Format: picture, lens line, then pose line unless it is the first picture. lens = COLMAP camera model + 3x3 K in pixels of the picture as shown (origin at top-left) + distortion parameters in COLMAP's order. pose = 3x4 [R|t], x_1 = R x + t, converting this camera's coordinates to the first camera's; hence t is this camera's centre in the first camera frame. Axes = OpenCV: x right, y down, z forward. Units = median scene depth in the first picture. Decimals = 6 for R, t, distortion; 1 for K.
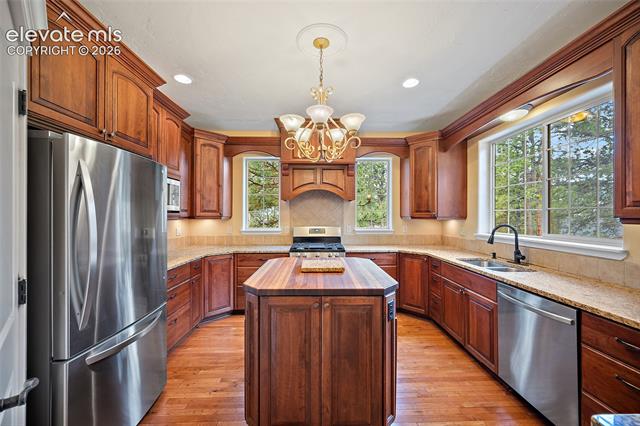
lens RADIAL K [[252.1, 0, 320.5], [0, 252.1, 211.3], [0, 0, 1]] dist [-0.000271, -0.000164]
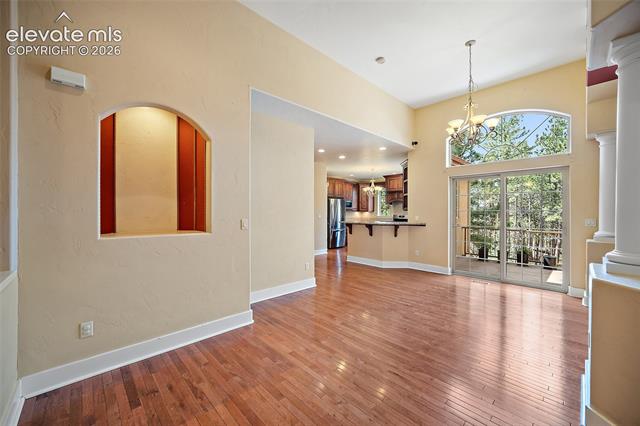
lens RADIAL K [[252.1, 0, 320.5], [0, 252.1, 211.3], [0, 0, 1]] dist [-0.000271, -0.000164]
pose [[0.676696, 0.003051, -0.736256, 2.392680], [0.001539, 0.999983, 0.005558, 0.019098], [0.736261, -0.004894, 0.676680, -2.393482]]
